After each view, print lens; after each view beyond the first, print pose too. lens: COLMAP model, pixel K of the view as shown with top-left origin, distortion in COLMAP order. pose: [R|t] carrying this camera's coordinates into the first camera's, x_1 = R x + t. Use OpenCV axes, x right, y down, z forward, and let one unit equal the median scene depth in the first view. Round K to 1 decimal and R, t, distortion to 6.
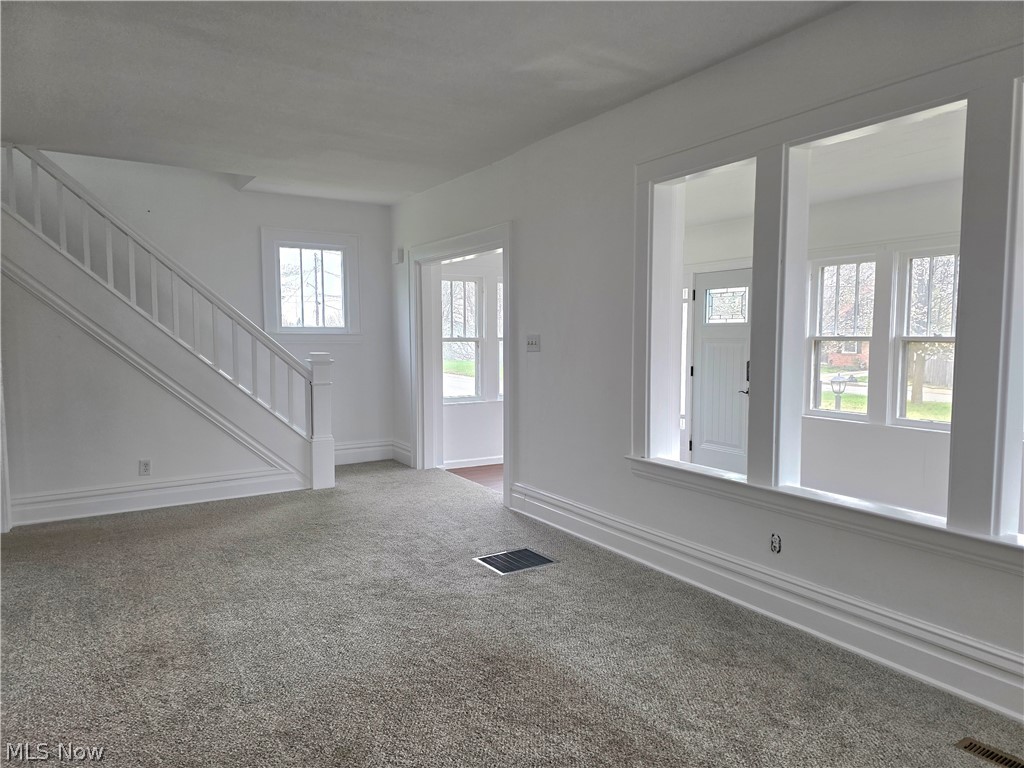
lens RADIAL K [[690.5, 0, 538.4], [0, 690.5, 382.8], [0, 0, 1]] dist [0.051018, -0.000668]
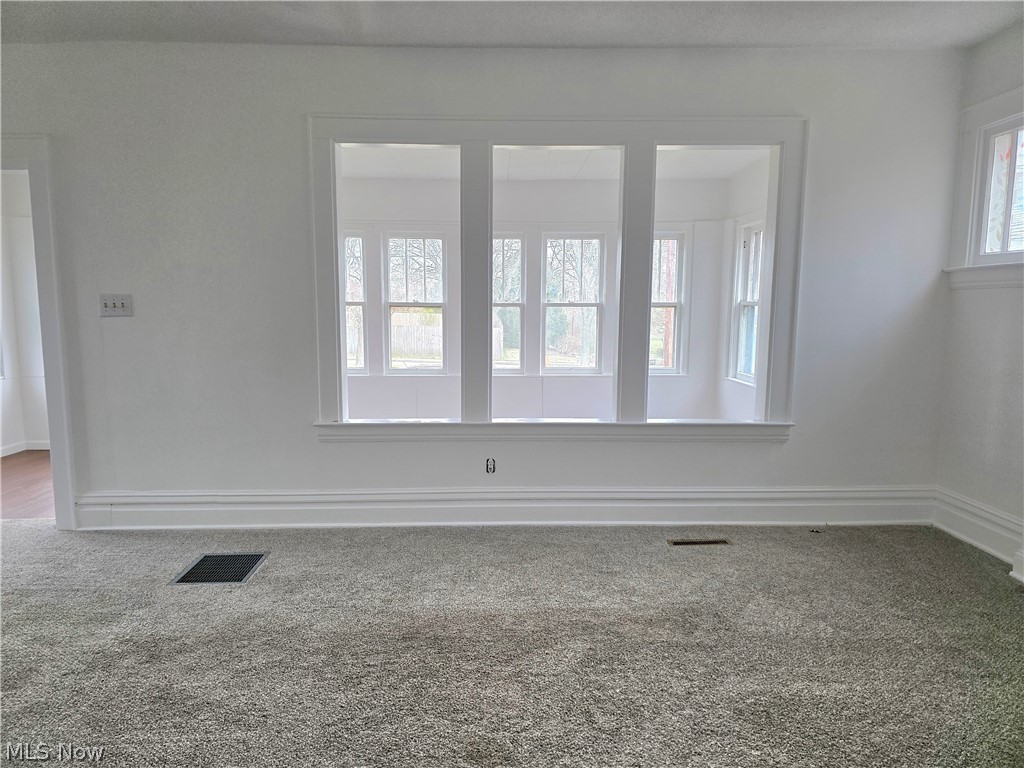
lens RADIAL K [[685.8, 0, 511.6], [0, 685.8, 370.7], [0, 0, 1]] dist [0.187789, -0.219556]
pose [[0.522062, -0.088989, 0.848253, -0.650922], [0.055030, 0.995984, 0.070619, -0.024122], [-0.851131, 0.009812, 0.524862, 0.303801]]
